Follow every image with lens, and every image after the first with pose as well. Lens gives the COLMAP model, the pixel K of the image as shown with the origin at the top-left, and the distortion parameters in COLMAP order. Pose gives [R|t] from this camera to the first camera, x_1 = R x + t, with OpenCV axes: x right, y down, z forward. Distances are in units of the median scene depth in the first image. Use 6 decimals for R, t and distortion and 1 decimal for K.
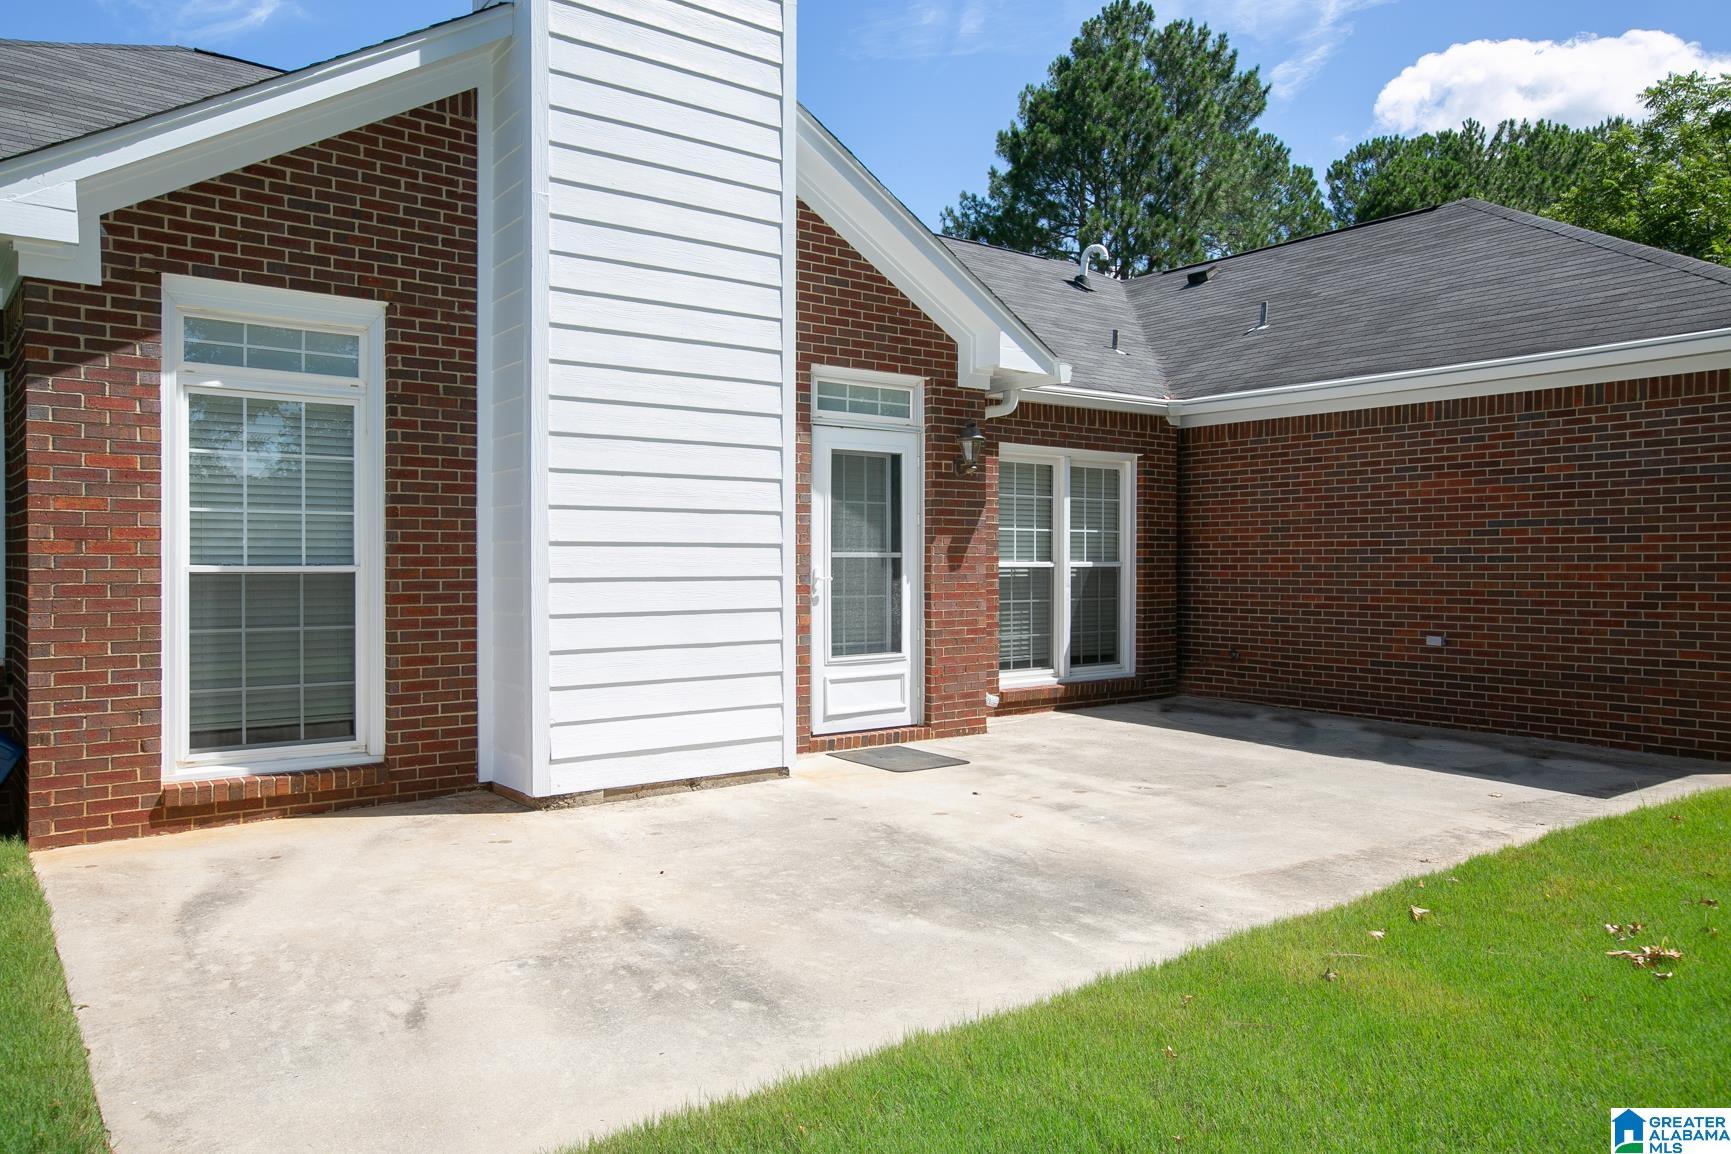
lens RADIAL K [[1210.9, 0, 865.5], [0, 1210.9, 577.0], [0, 0, 1]] dist [0.006817, 0.003282]
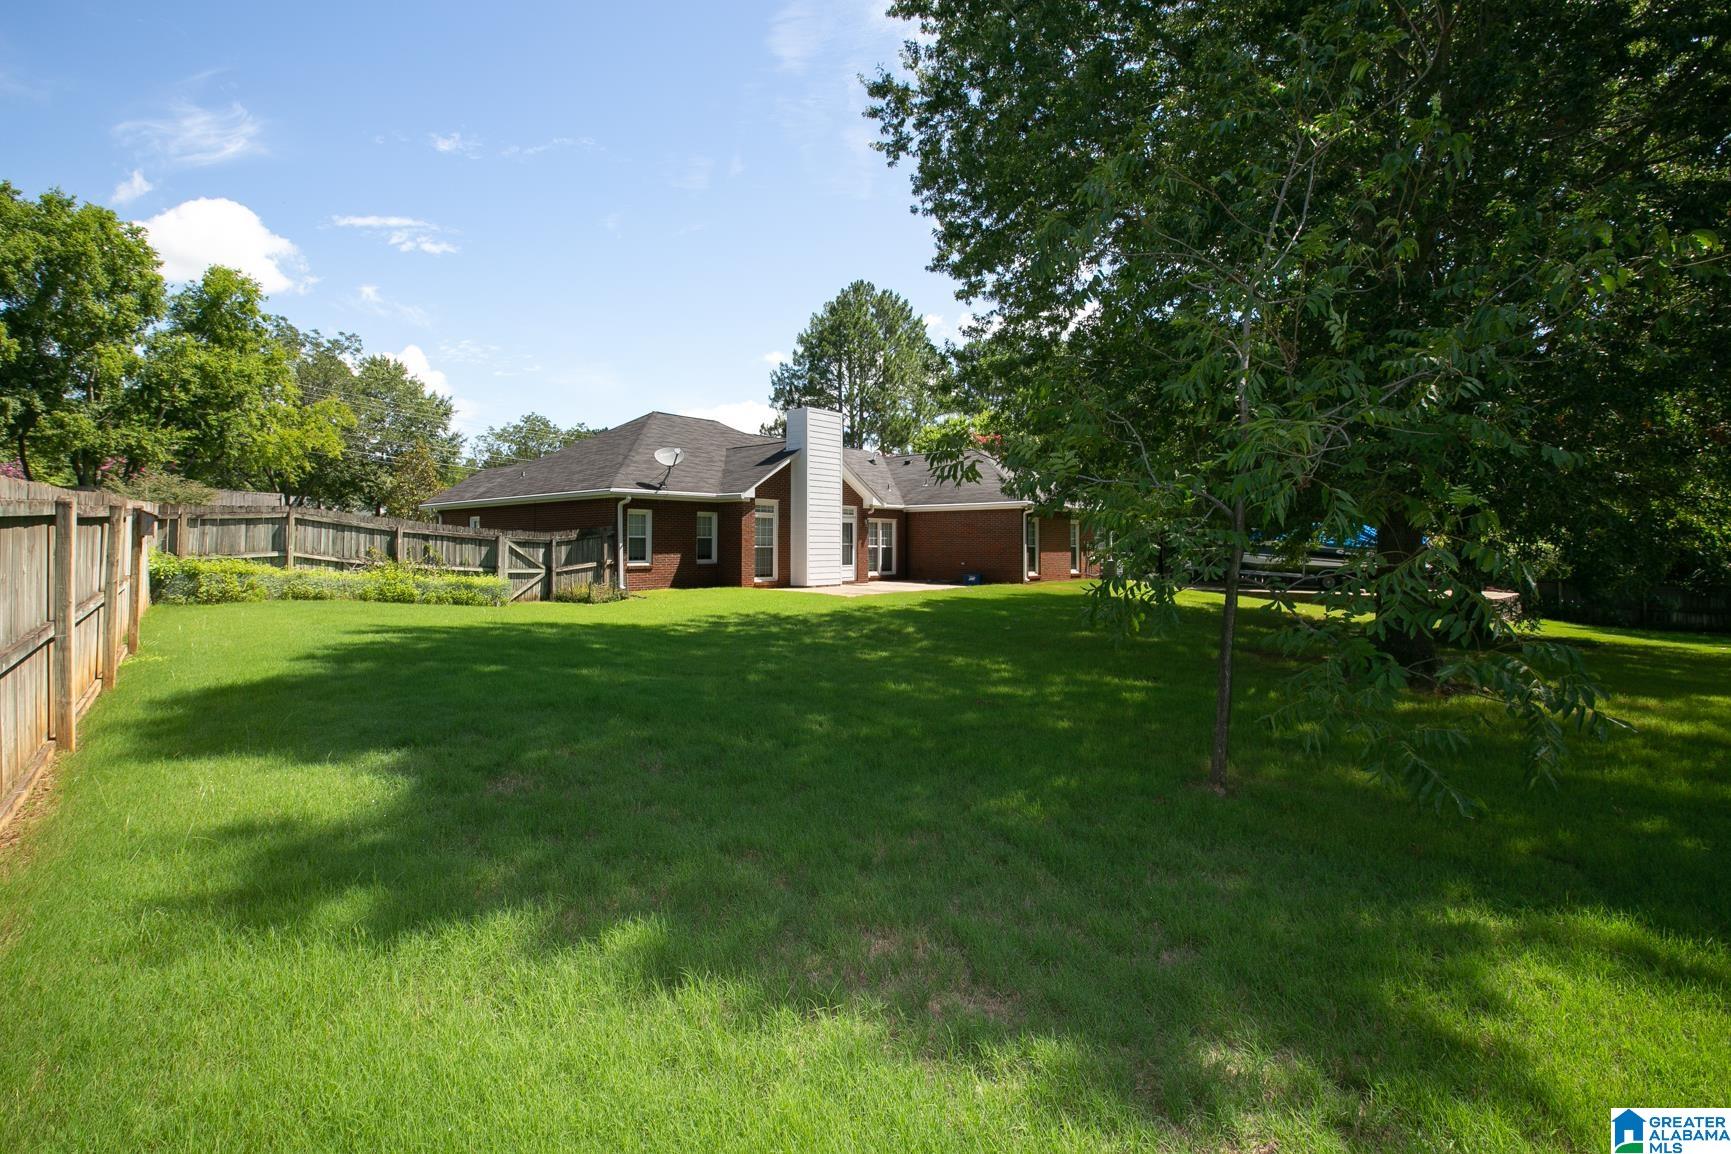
lens RADIAL K [[796.4, 0, 866.1], [0, 796.4, 553.5], [0, 0, 1]] dist [0.000086, -0.000048]
pose [[0.971257, -0.006636, 0.237939, -0.293803], [0.008743, 0.999931, -0.007799, 0.019220], [-0.237871, 0.009655, 0.971249, -0.902163]]
